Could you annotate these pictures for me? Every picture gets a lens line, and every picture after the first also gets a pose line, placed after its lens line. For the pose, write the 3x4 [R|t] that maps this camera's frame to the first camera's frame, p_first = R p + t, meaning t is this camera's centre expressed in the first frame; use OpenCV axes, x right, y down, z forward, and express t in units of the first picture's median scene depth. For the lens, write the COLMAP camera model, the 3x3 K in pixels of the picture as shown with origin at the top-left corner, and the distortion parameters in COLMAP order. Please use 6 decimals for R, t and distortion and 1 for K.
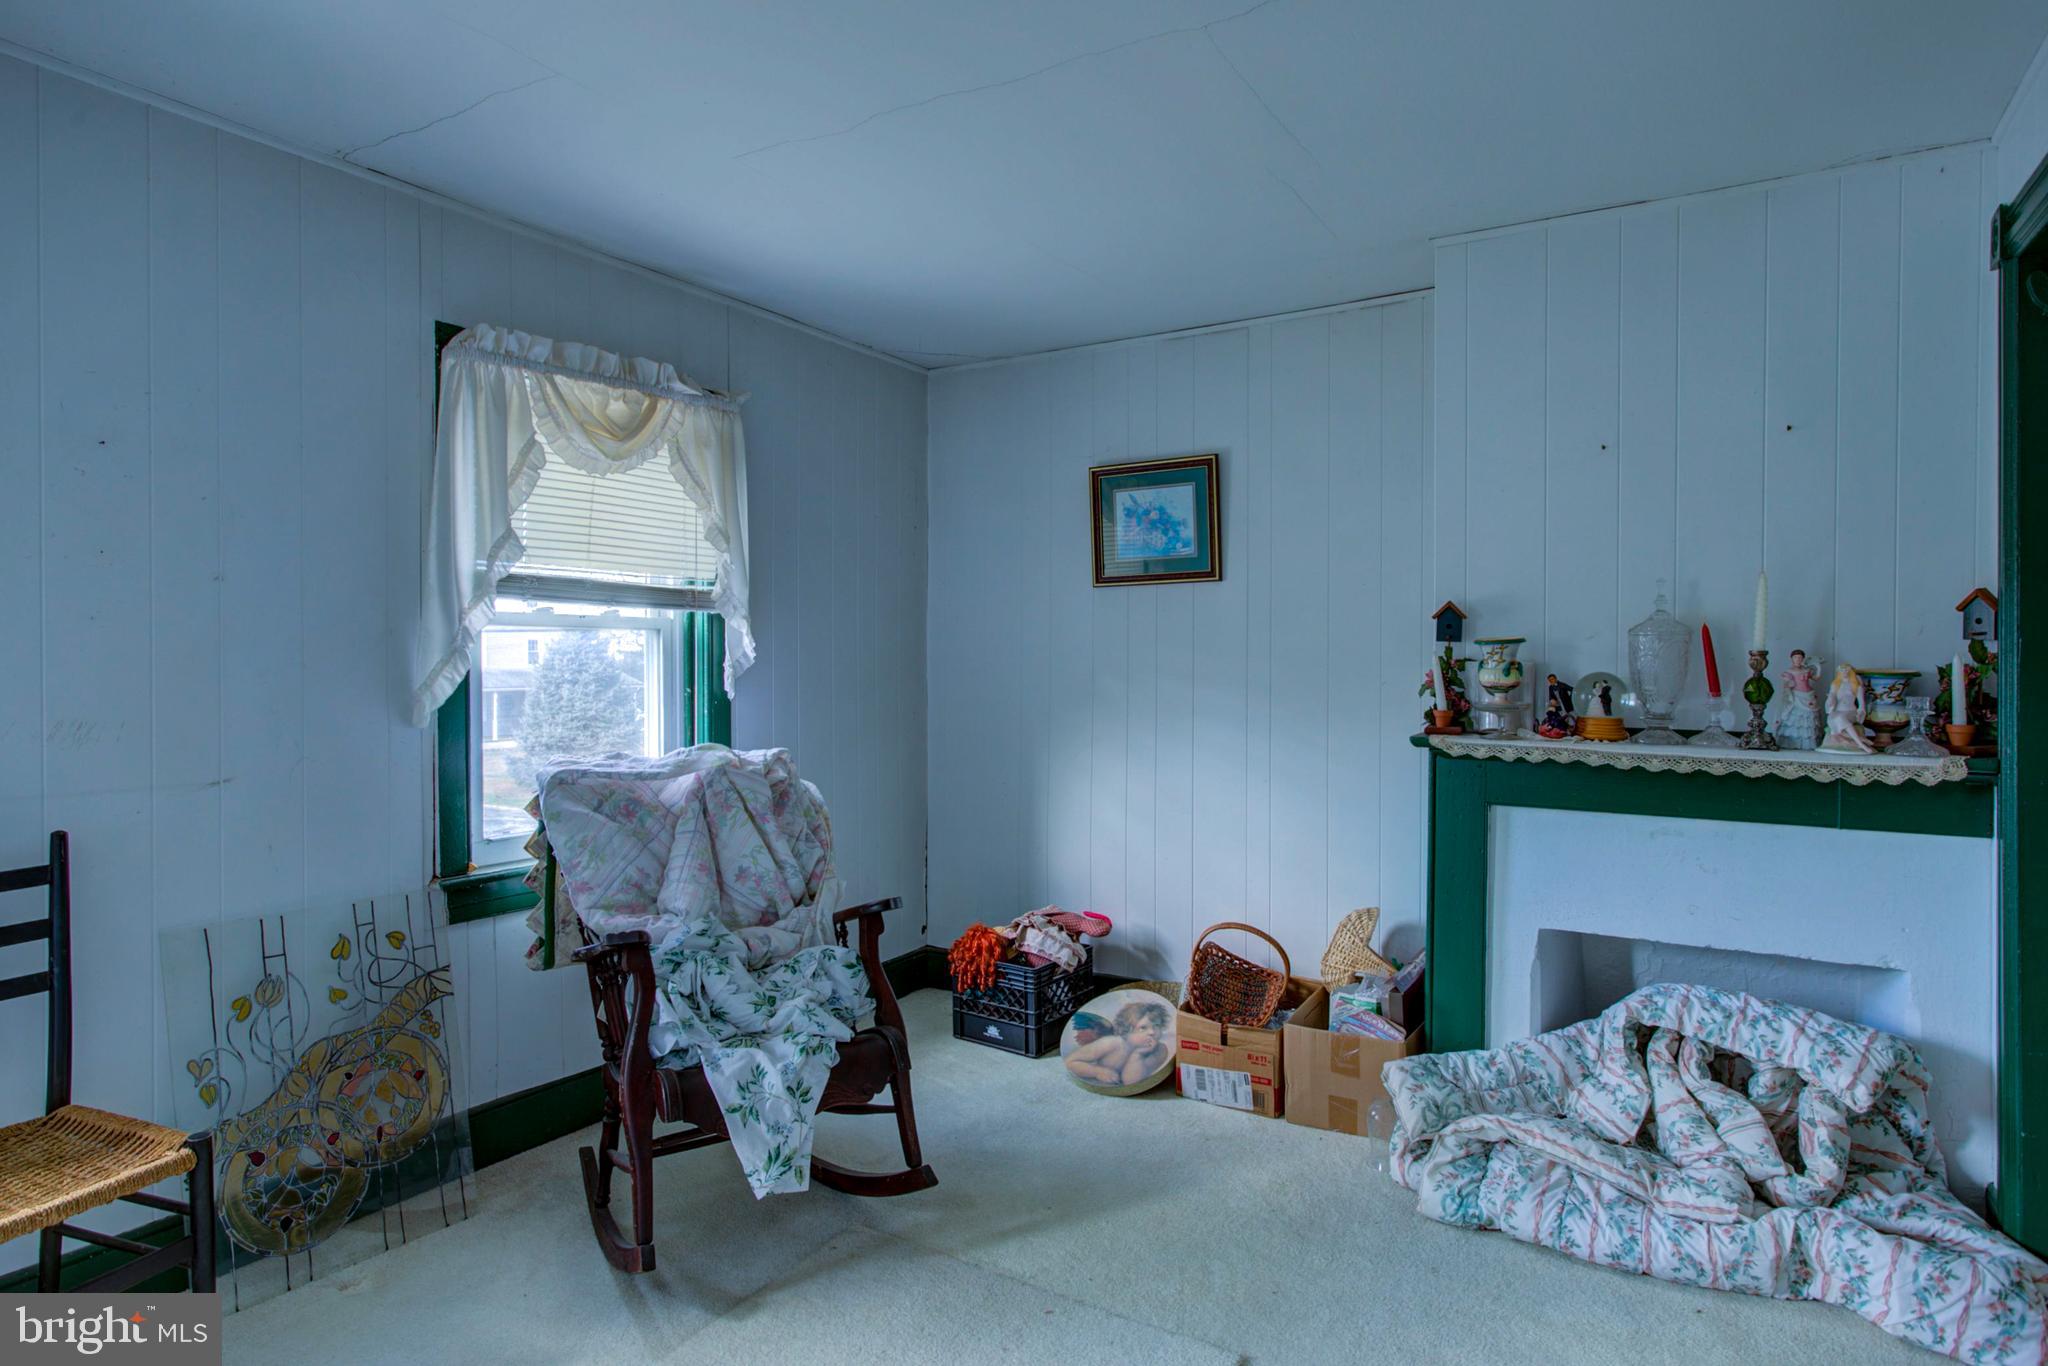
lens RADIAL K [[1183.9, 0, 1028.0], [0, 1183.9, 672.3], [0, 0, 1]] dist [0.007771, 0.000204]
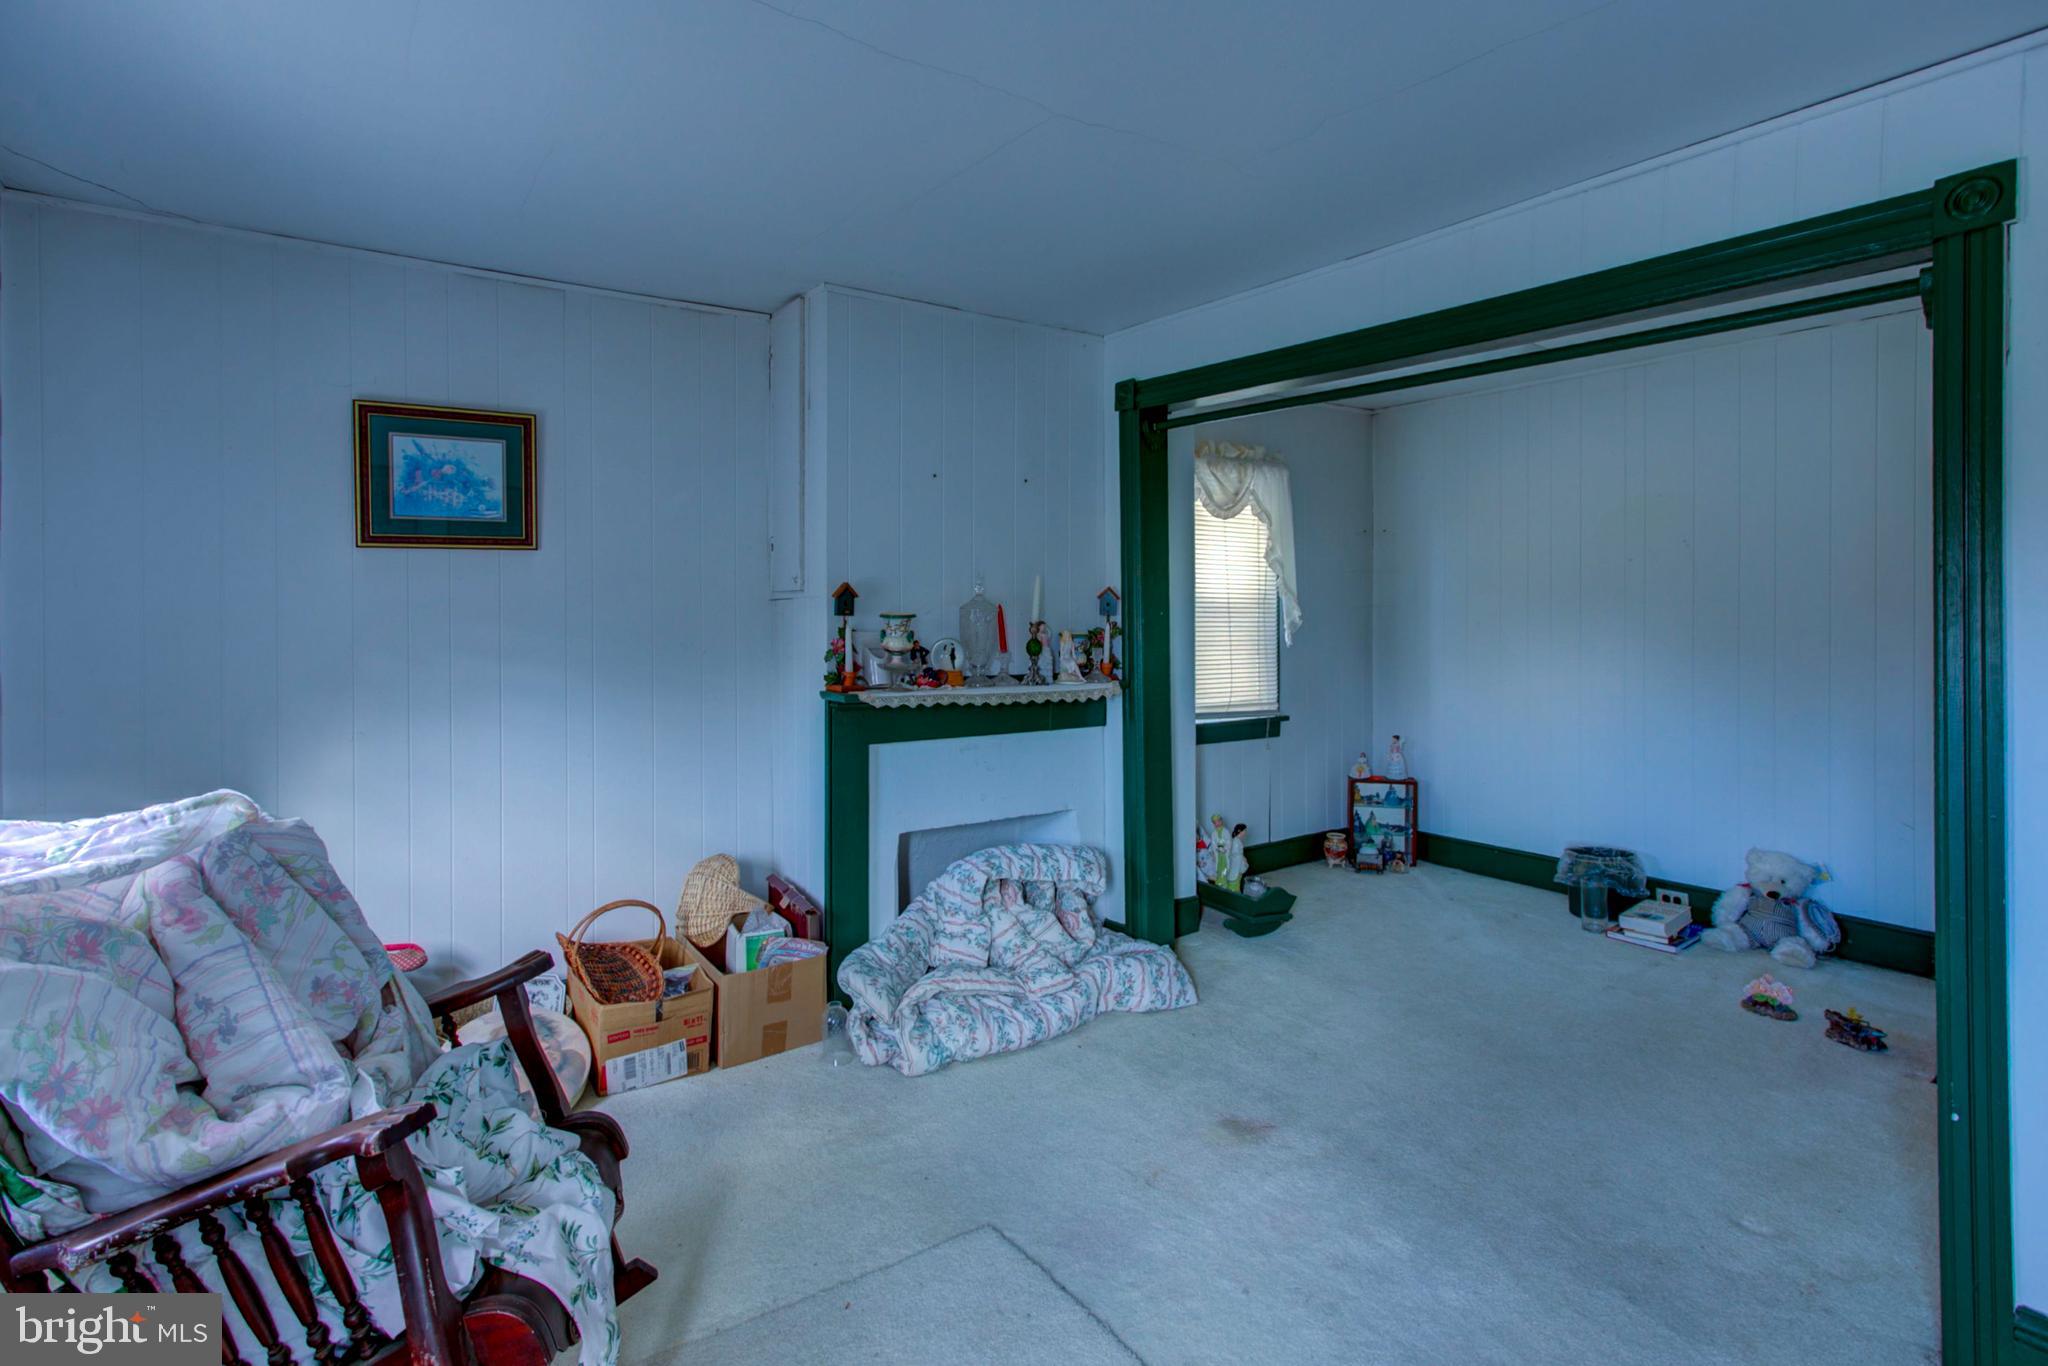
lens RADIAL K [[1022.0, 0, 1020.0], [0, 1022.0, 625.1], [0, 0, 1]] dist [0.018214, 0.000902]
pose [[0.413698, -0.011173, 0.910345, -0.570111], [0.018469, 0.999822, 0.003879, -0.018190], [-0.910227, 0.015208, 0.413831, 0.422383]]
